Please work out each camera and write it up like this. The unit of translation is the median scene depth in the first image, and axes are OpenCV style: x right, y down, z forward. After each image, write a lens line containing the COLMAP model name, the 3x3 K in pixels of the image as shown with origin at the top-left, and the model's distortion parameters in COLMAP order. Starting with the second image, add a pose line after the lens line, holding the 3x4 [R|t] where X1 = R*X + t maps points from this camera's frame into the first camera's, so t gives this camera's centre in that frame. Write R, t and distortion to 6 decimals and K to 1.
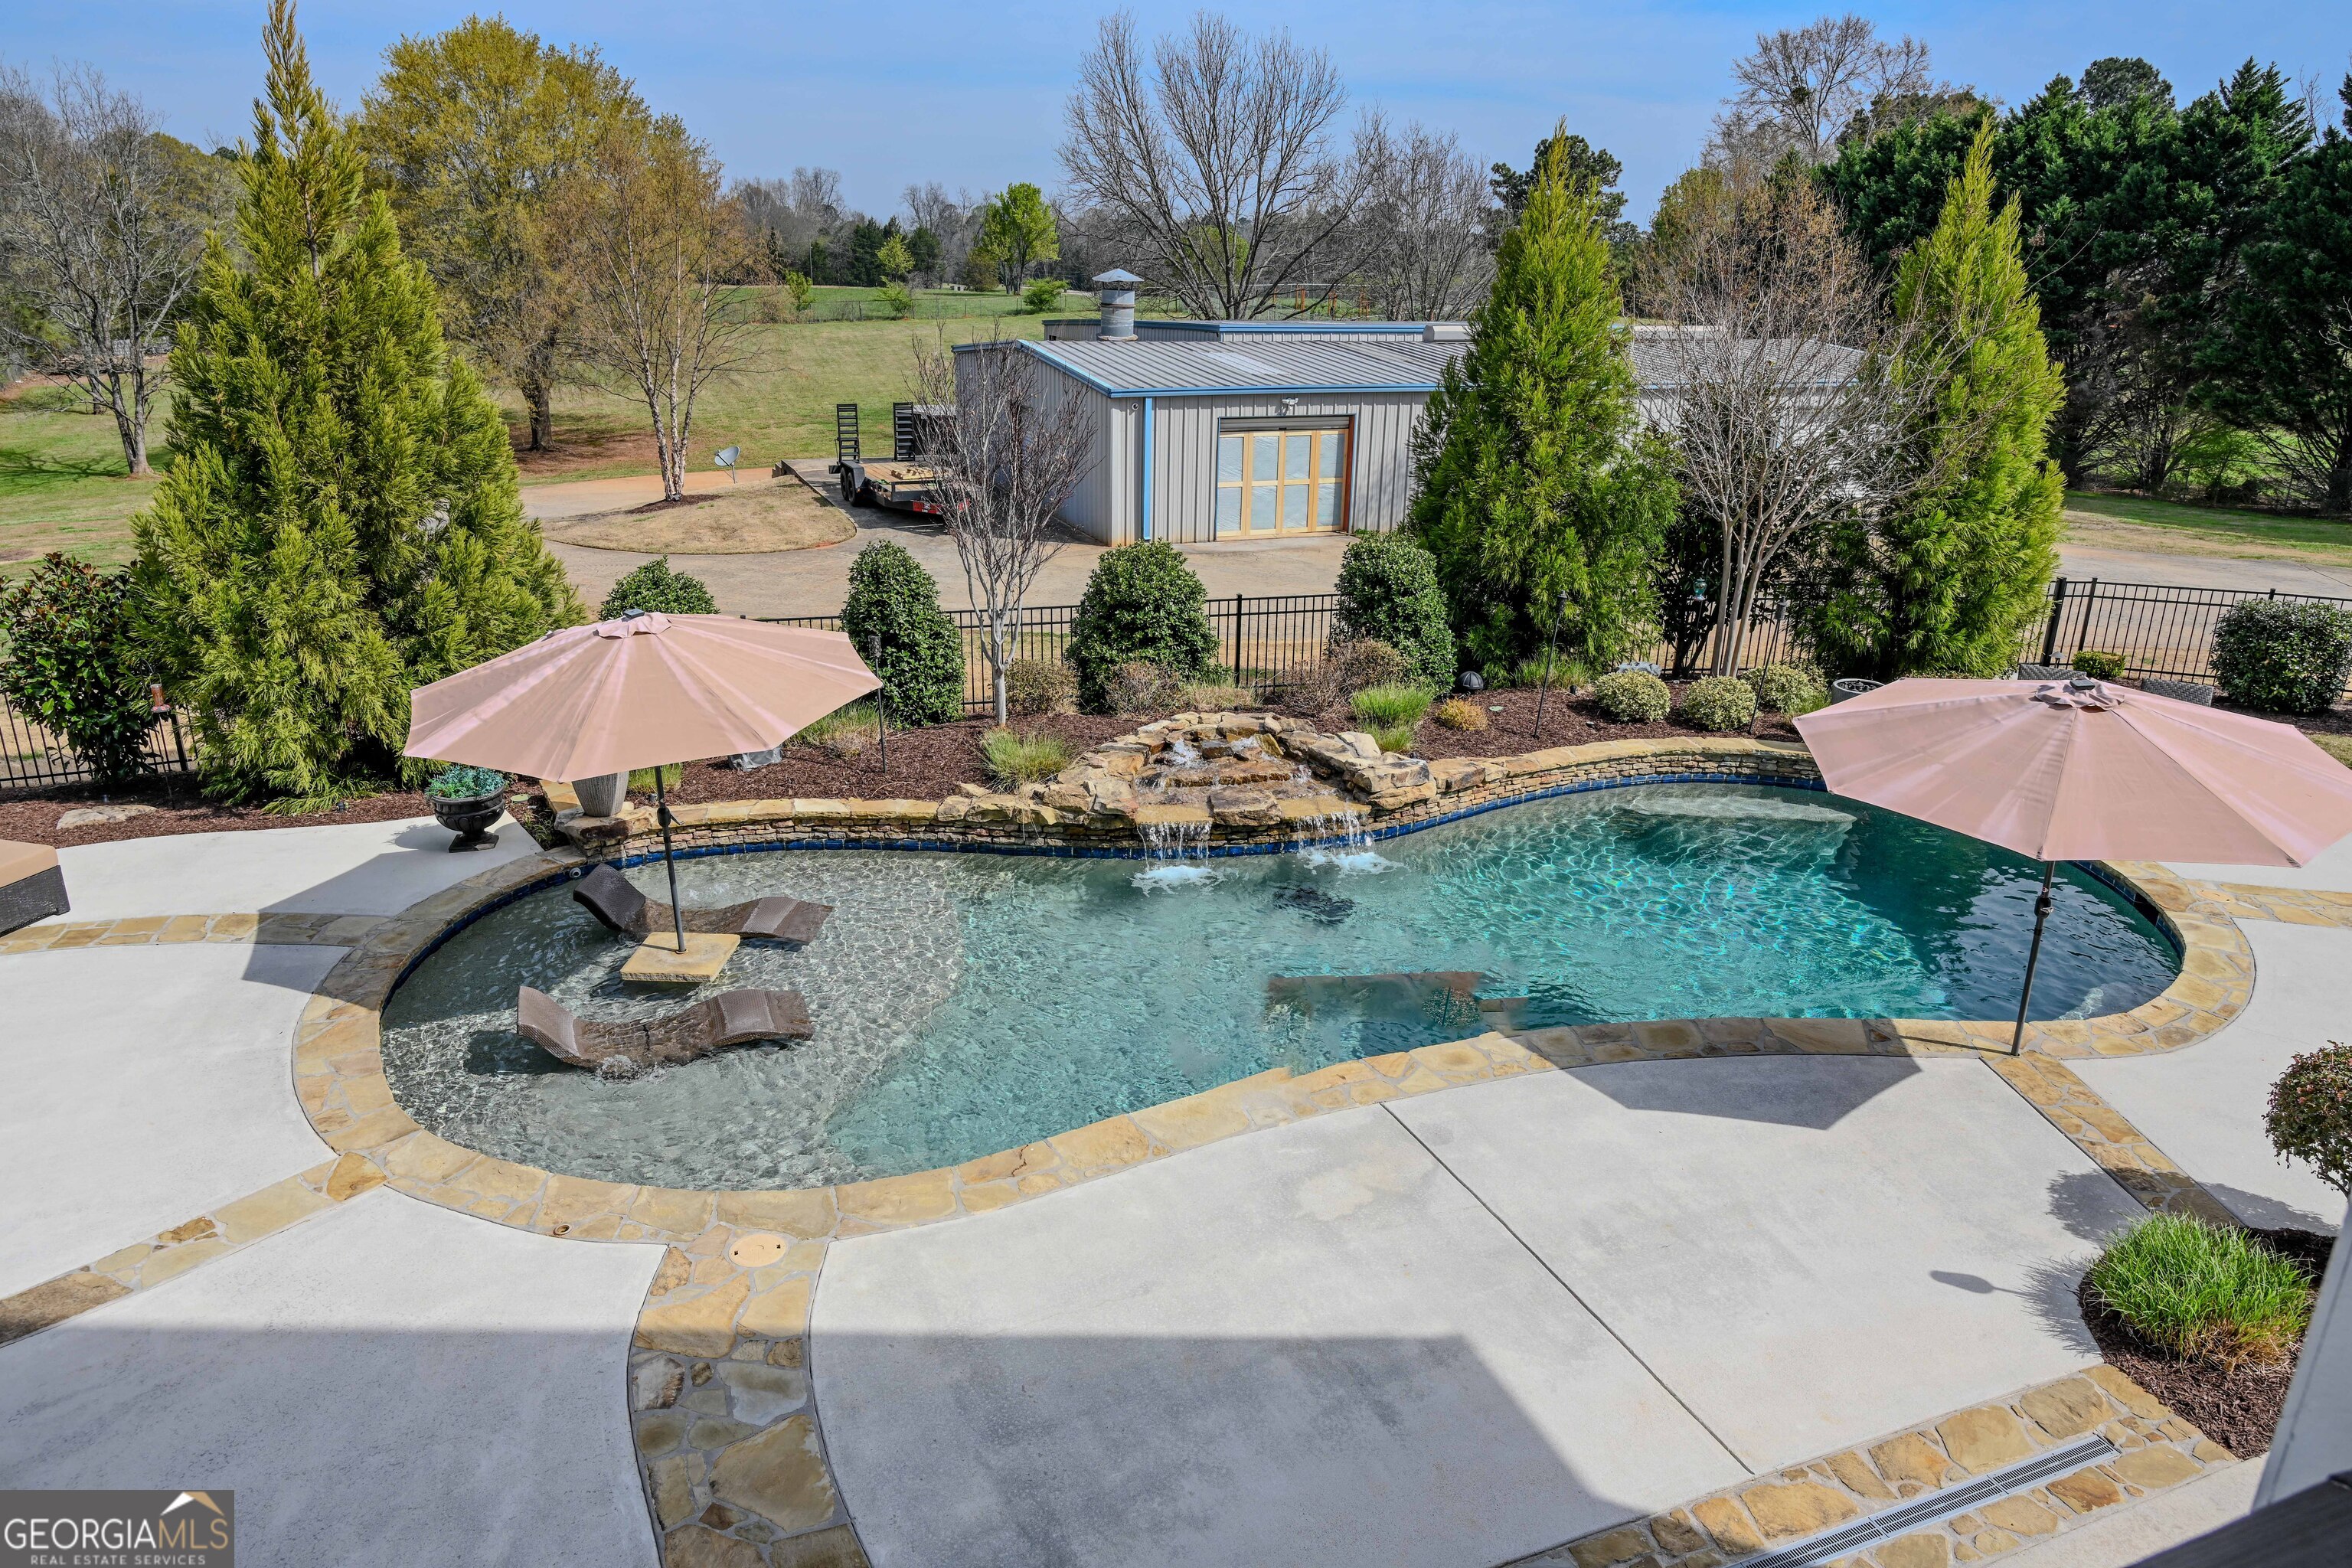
lens RADIAL K [[1549.3, 0, 1129.2], [0, 1549.3, 786.2], [0, 0, 1]] dist [-0.014656, 0.002572]
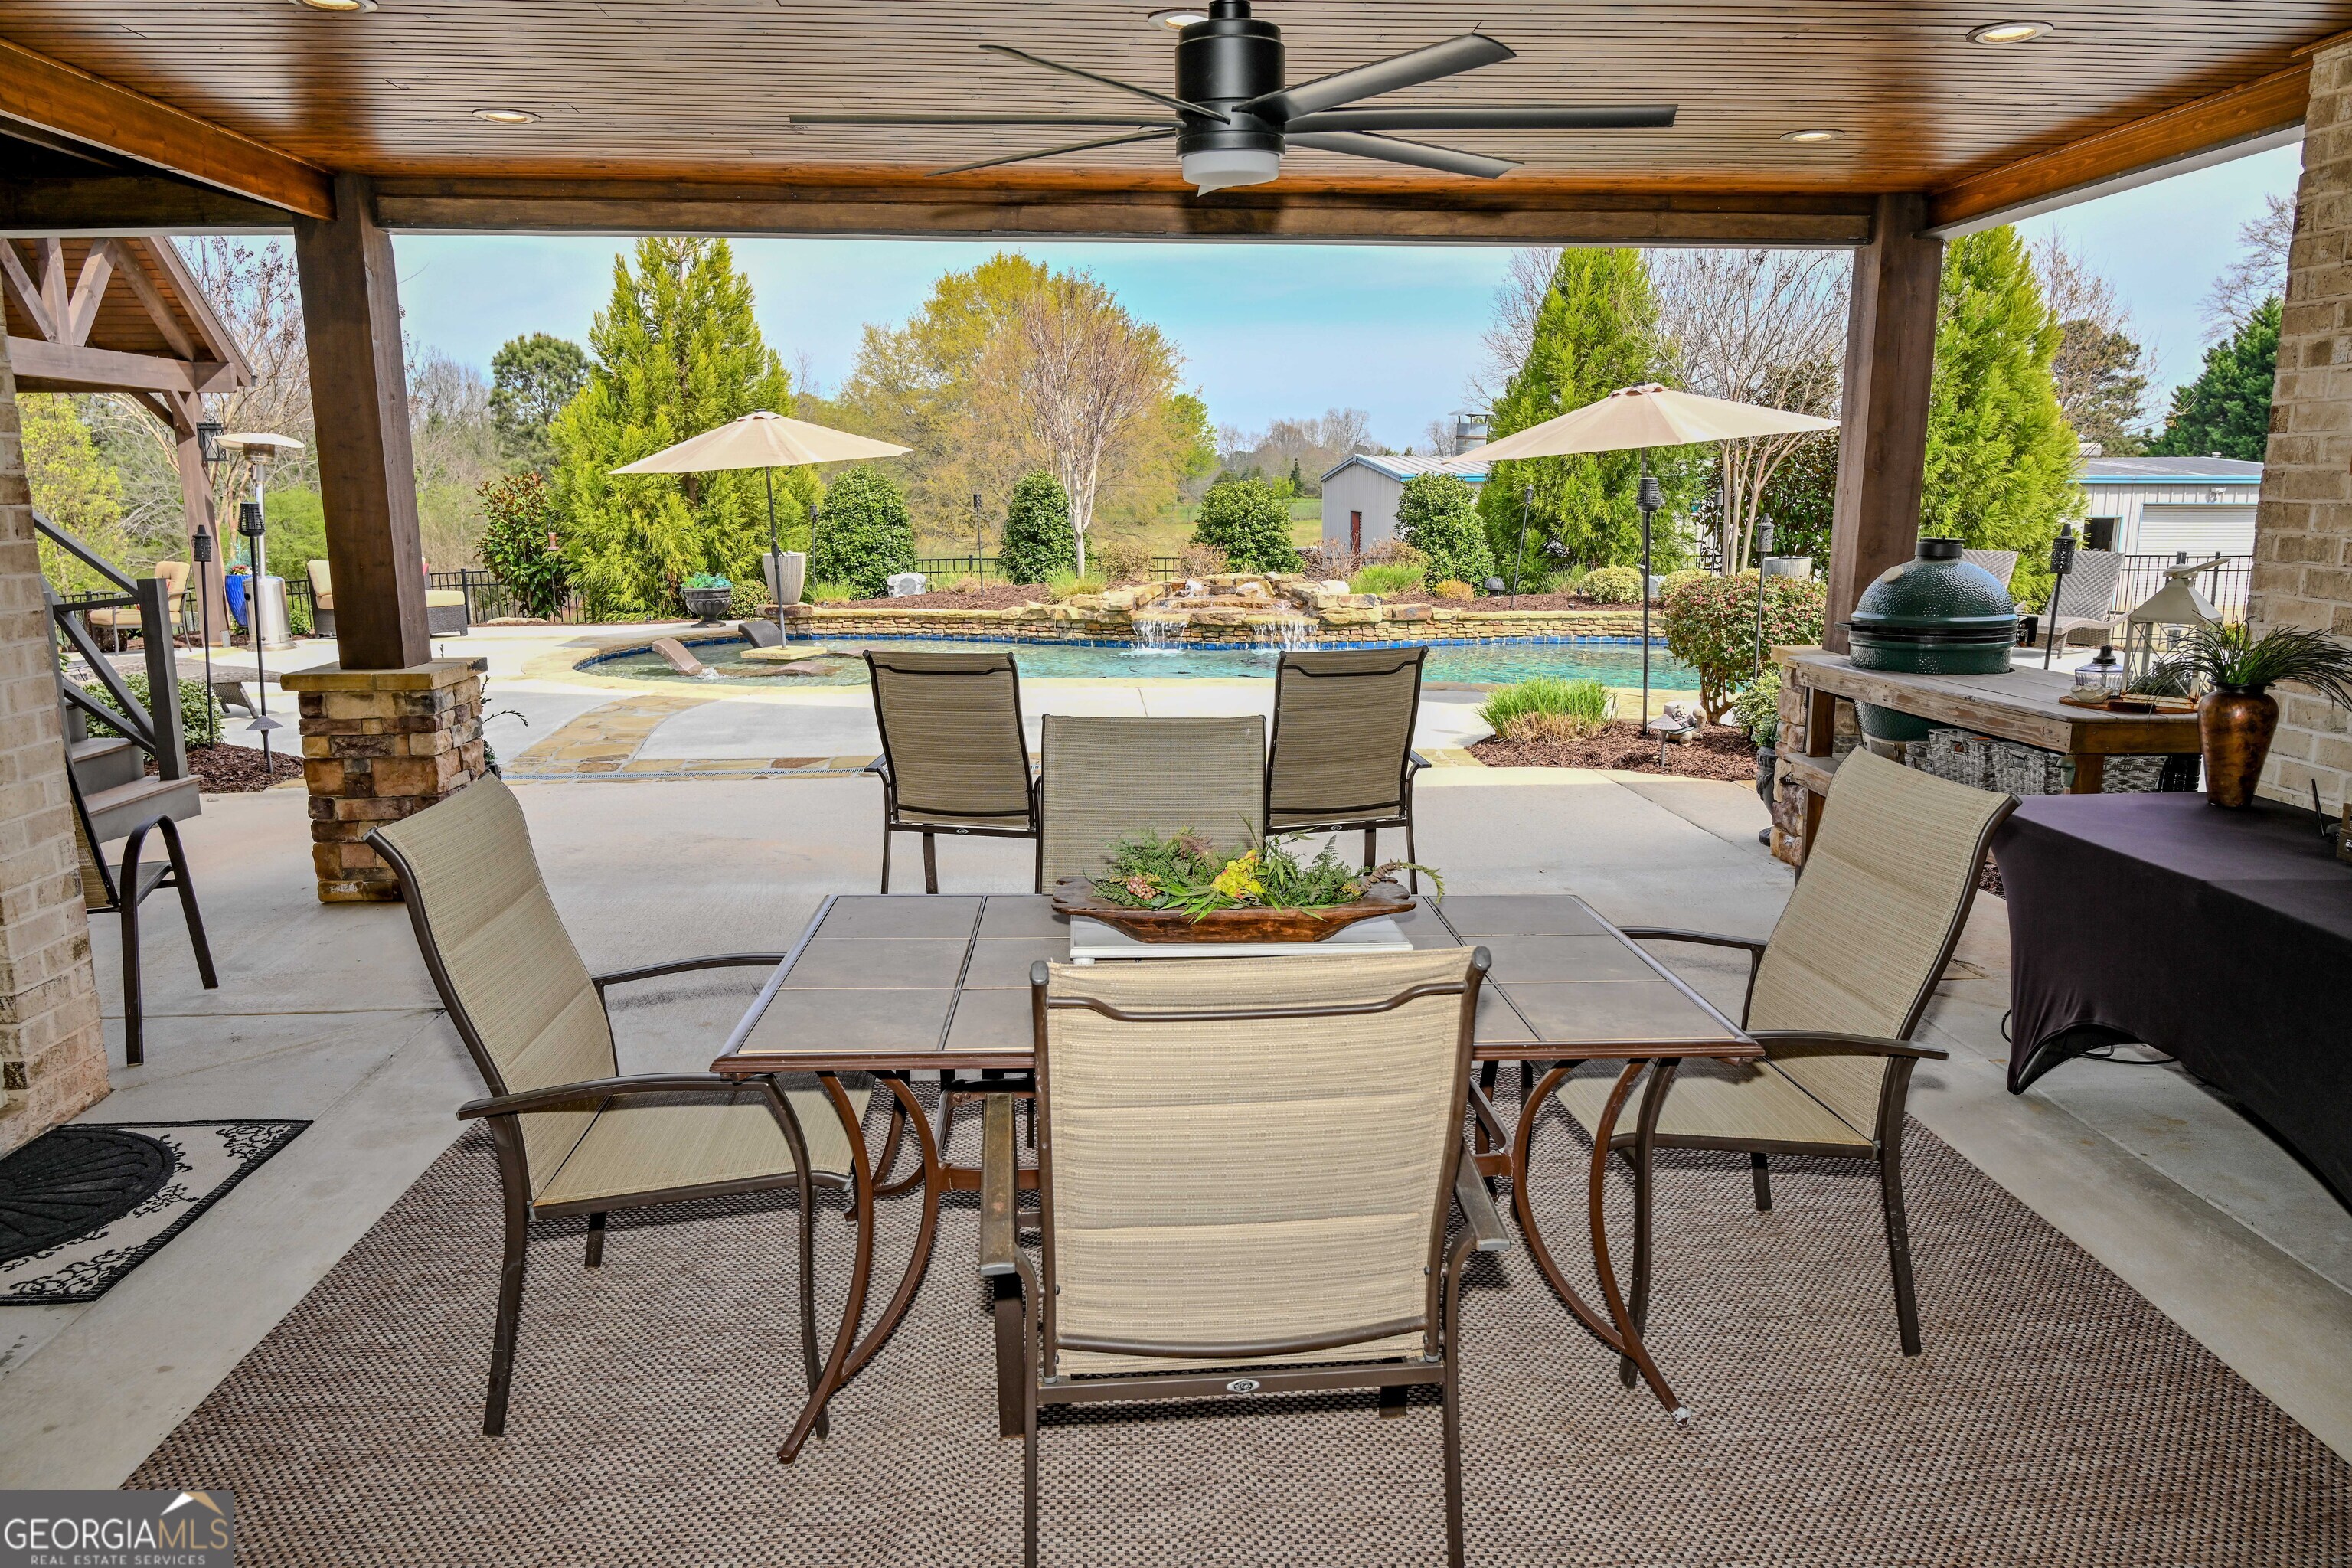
lens RADIAL K [[1563.3, 0, 1158.9], [0, 1563.3, 802.4], [0, 0, 1]] dist [-0.006907, 0.000751]
pose [[0.949944, 0.047041, -0.308857, 0.445250], [-0.089995, 0.987897, -0.126331, 0.345391], [0.299176, 0.147803, 0.942681, -0.249445]]
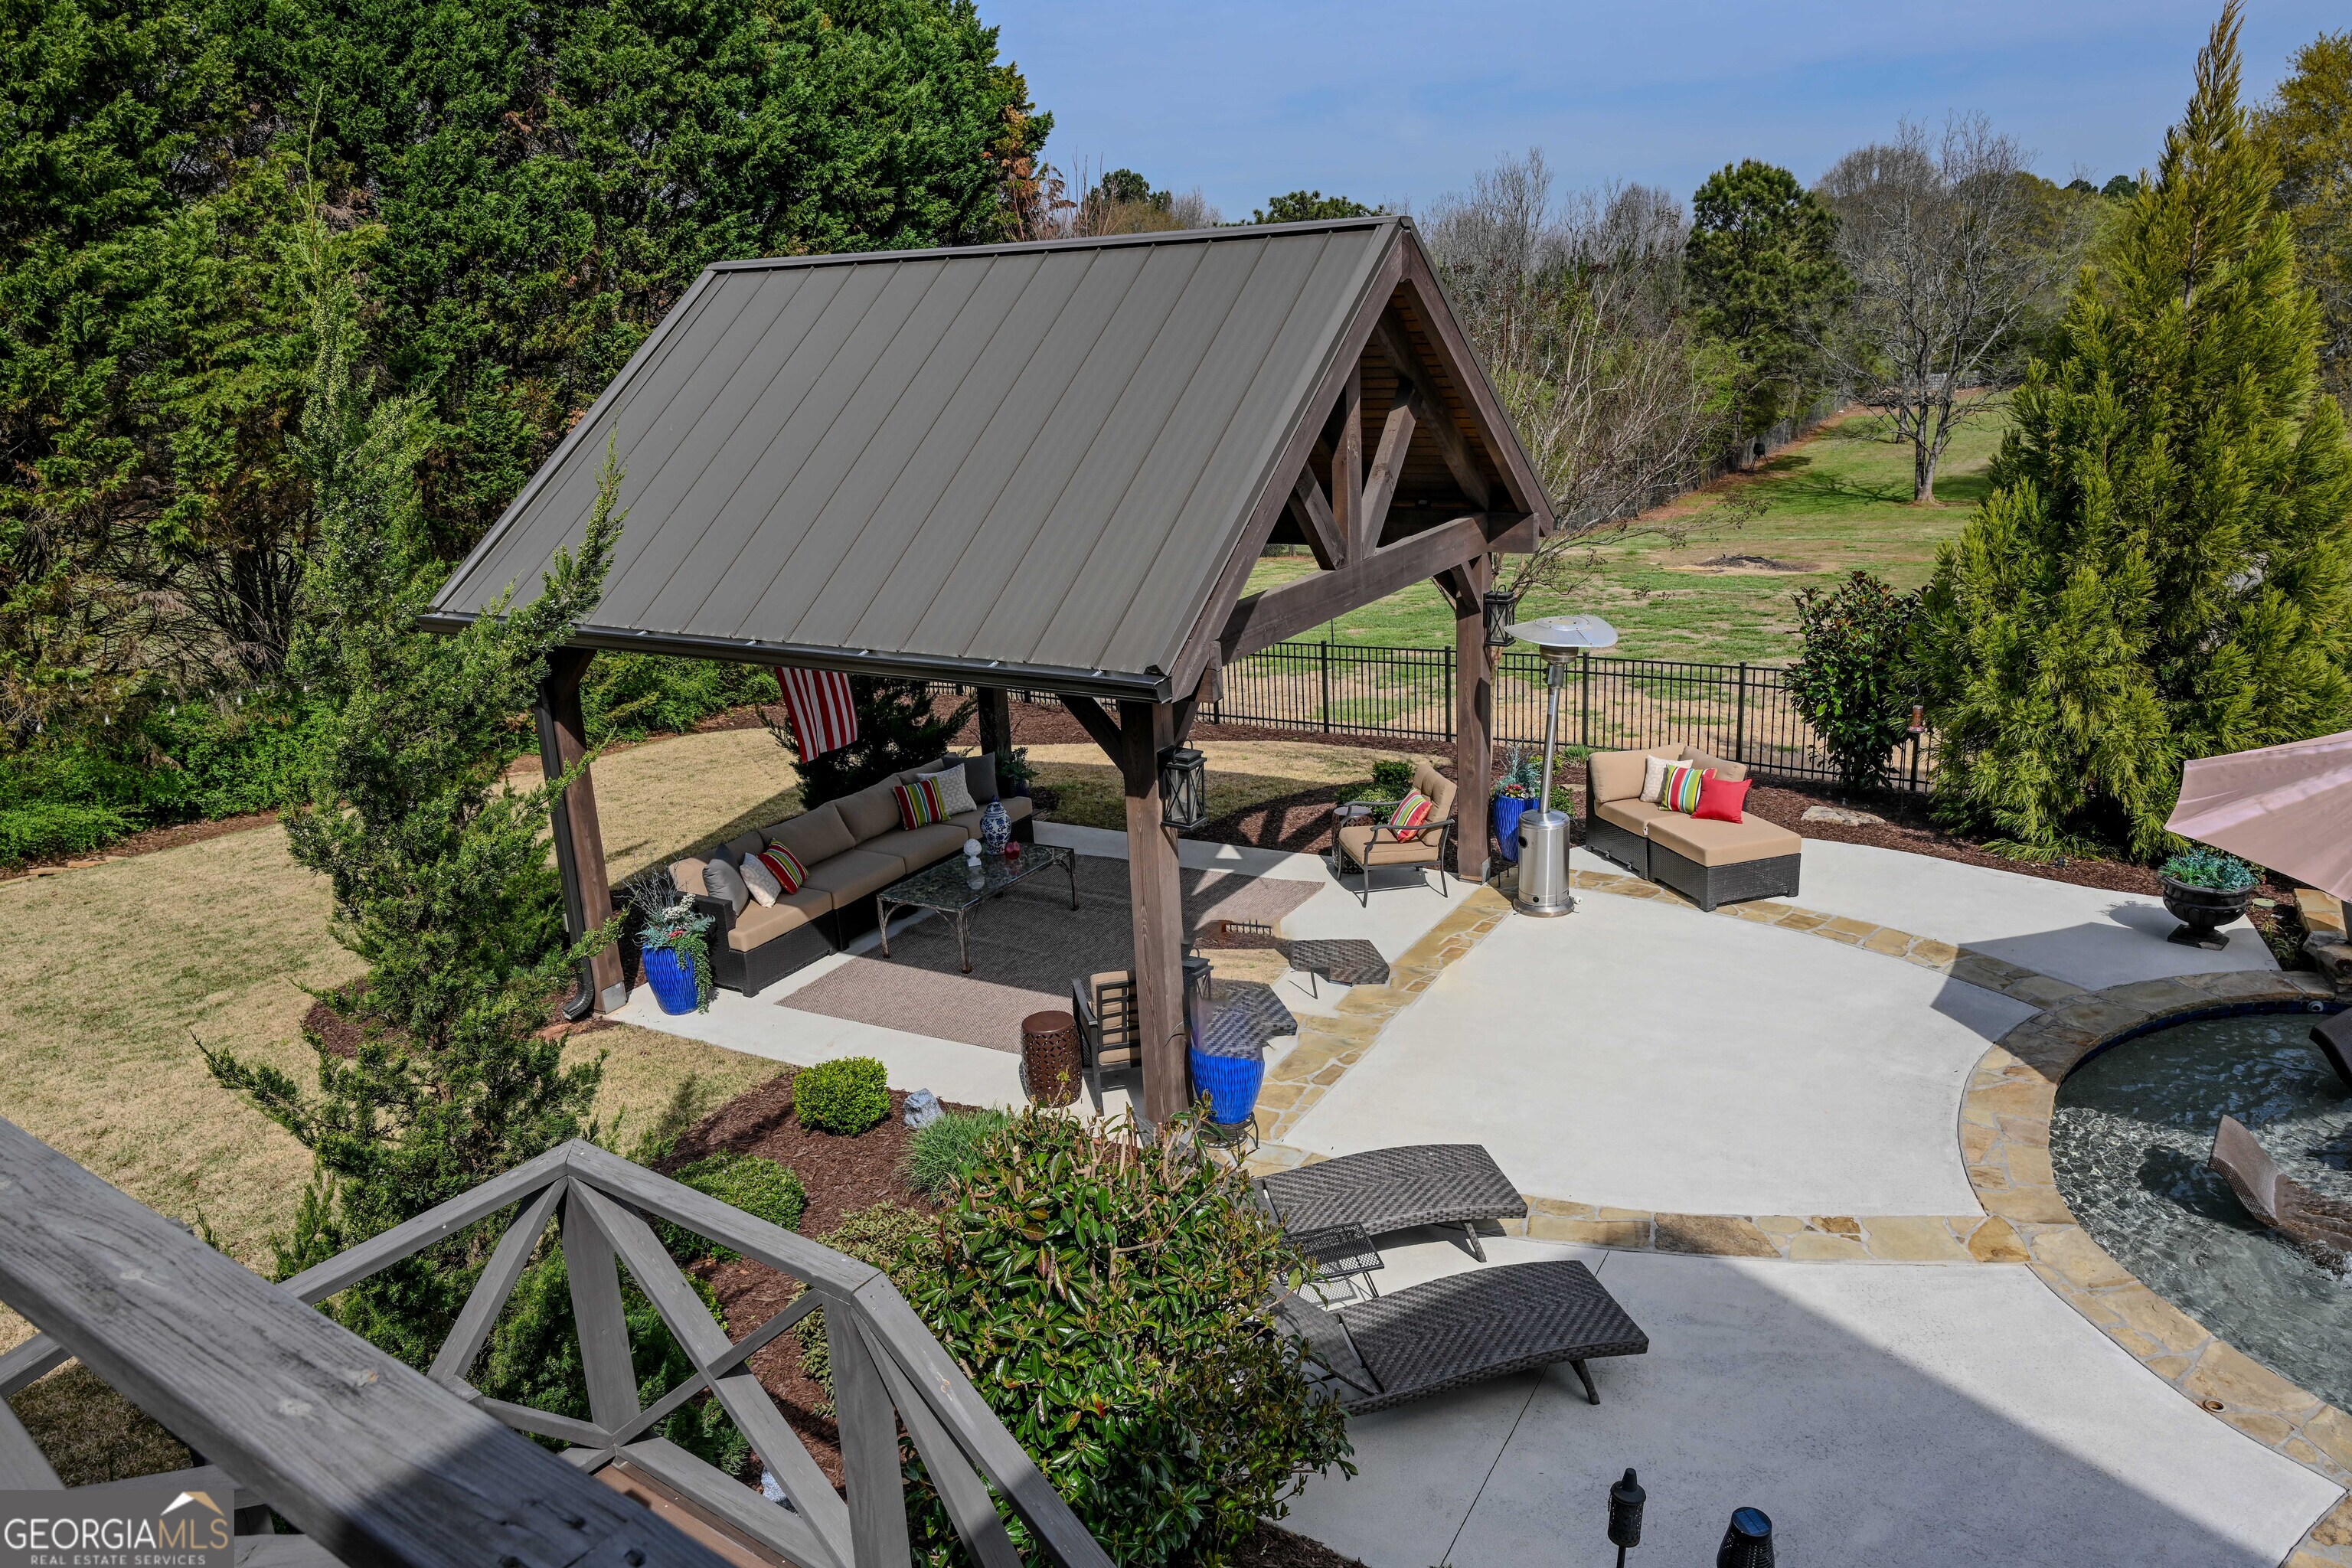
lens RADIAL K [[1596.0, 0, 1176.0], [0, 1596.0, 784.0], [0, 0, 1]] dist [-0.011150, 0.000142]
pose [[0.547798, 0.203976, -0.811363, -0.022615], [-0.227493, 0.969597, 0.090162, 0.001923], [0.805086, 0.135189, 0.577547, -0.013411]]
